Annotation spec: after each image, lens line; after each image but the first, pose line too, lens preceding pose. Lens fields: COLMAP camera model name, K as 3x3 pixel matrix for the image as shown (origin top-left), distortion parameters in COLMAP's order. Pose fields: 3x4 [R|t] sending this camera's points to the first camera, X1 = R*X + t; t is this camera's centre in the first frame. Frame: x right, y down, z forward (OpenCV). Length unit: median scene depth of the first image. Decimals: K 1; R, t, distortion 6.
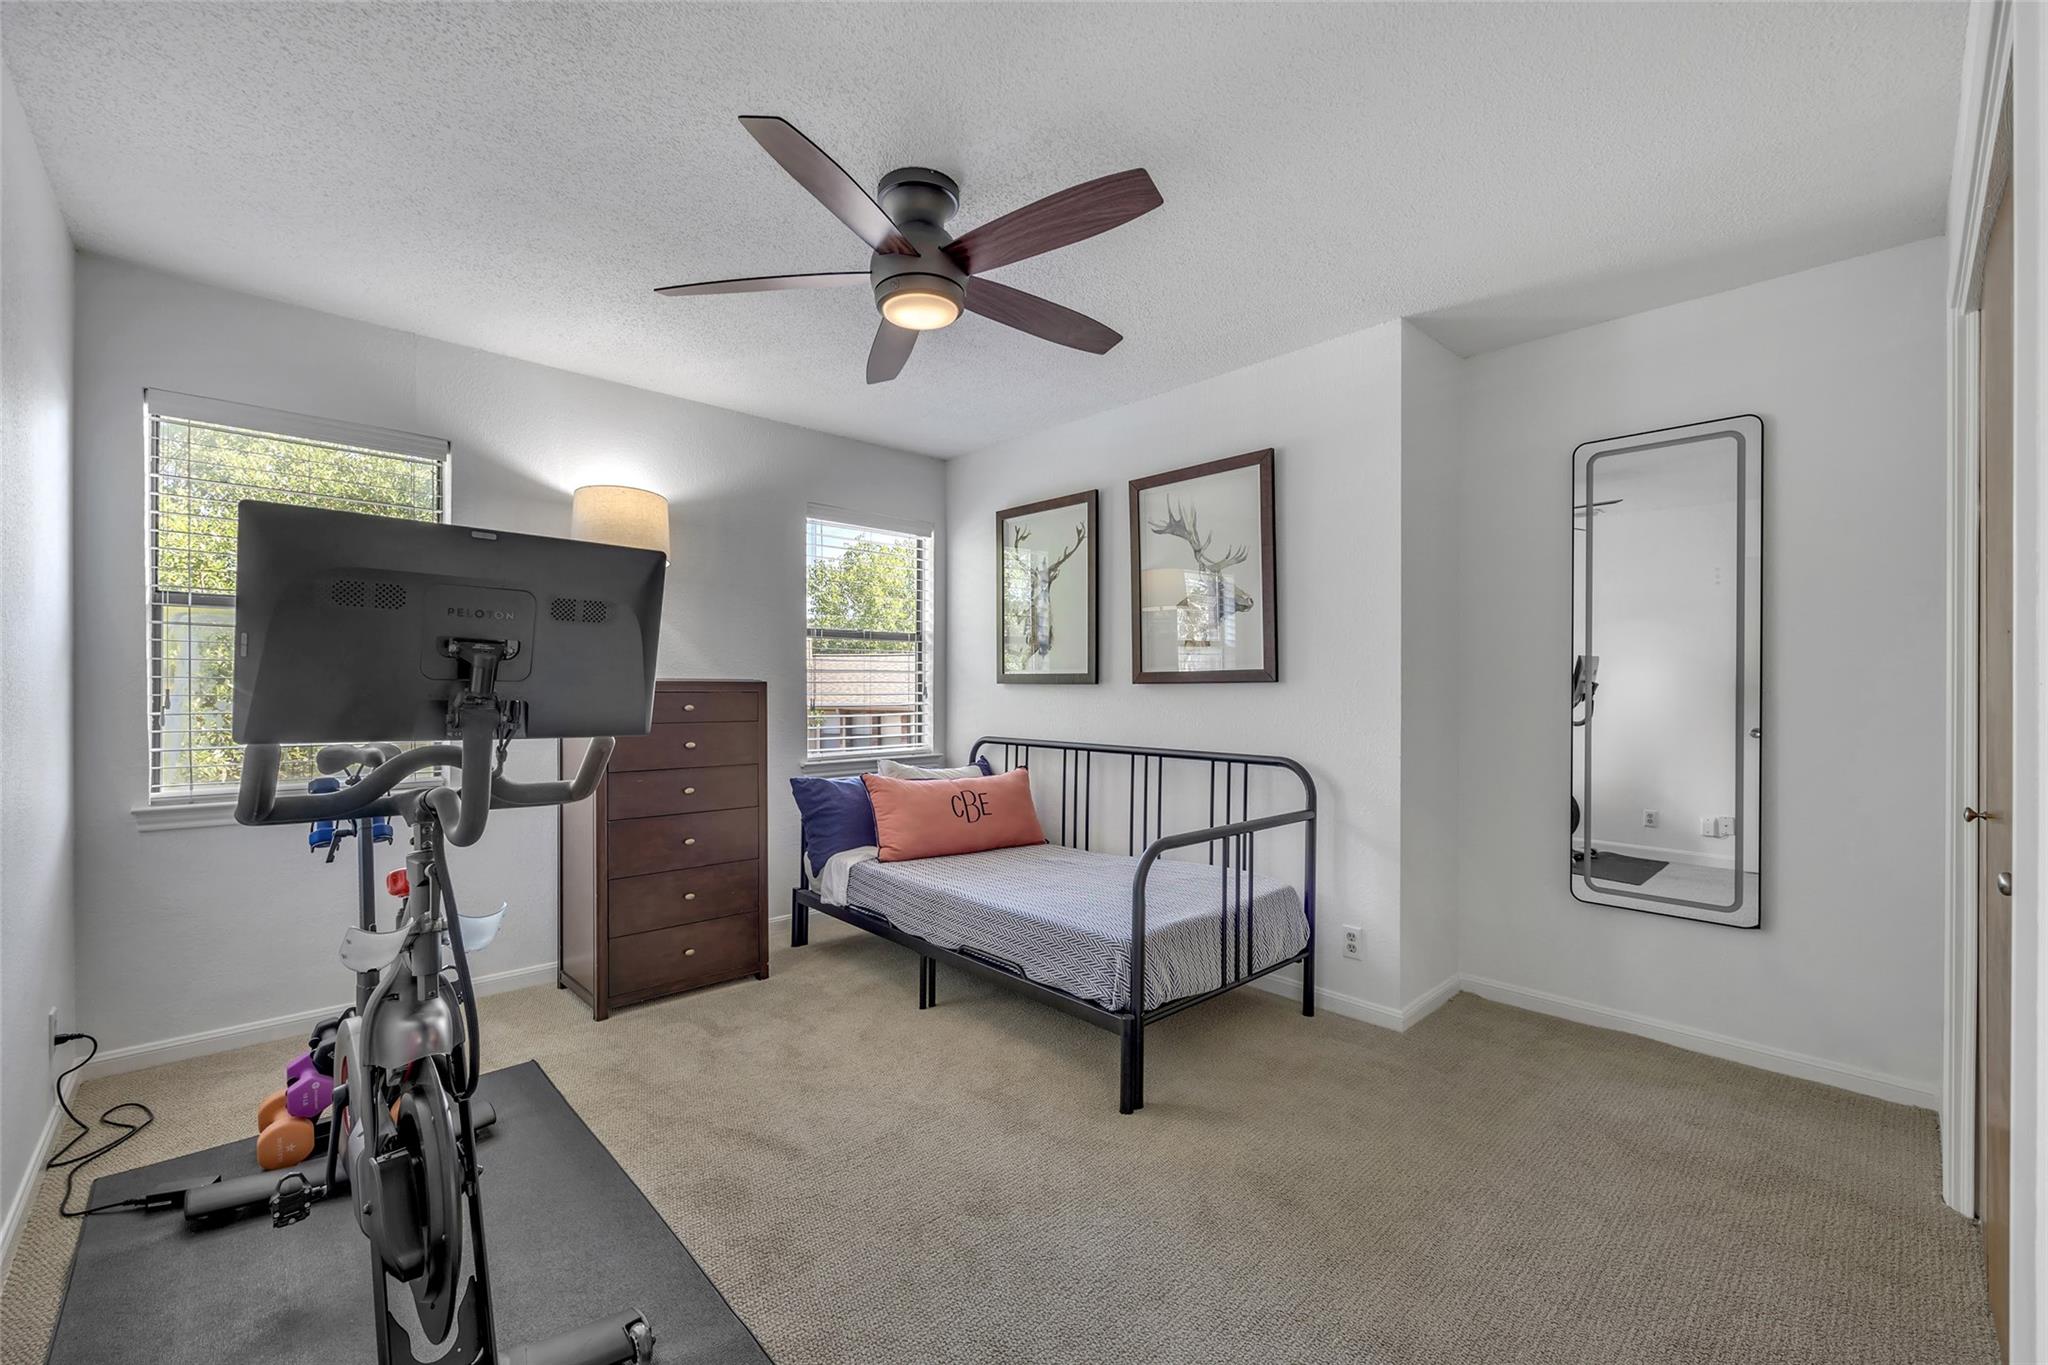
lens RADIAL K [[831.4, 0, 1014.4], [0, 831.4, 684.0], [0, 0, 1]] dist [0.001118, 0.000070]
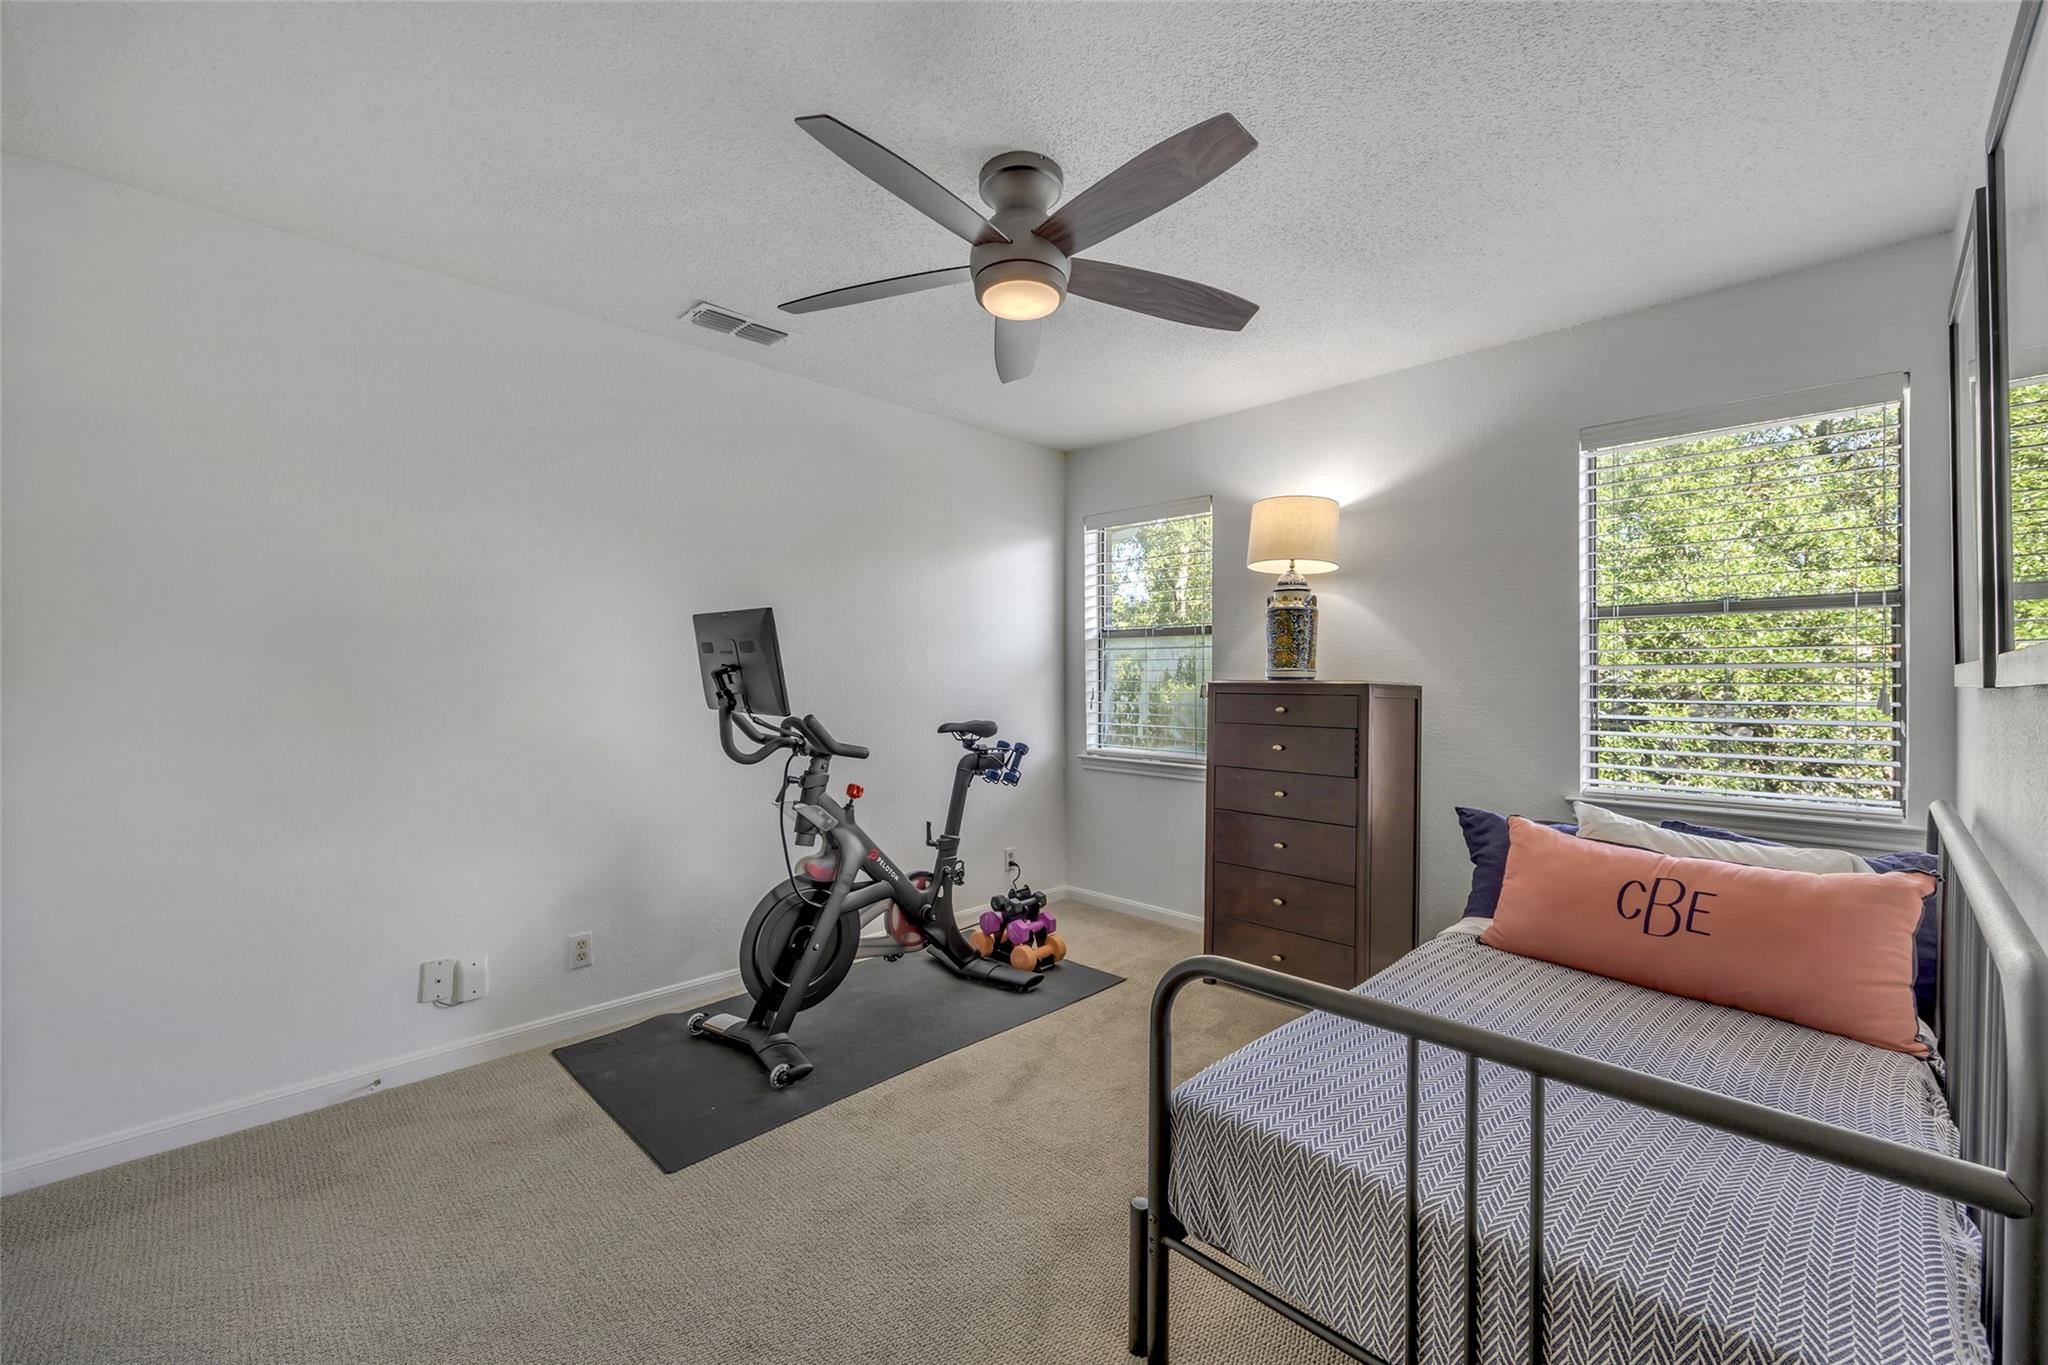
lens RADIAL K [[831.4, 0, 1014.4], [0, 831.4, 684.0], [0, 0, 1]] dist [0.001118, 0.000070]
pose [[0.029603, -0.001850, -0.999560, 0.670291], [-0.001739, 0.999997, -0.001902, 0.000179], [0.999560, 0.001795, 0.029599, 0.756944]]
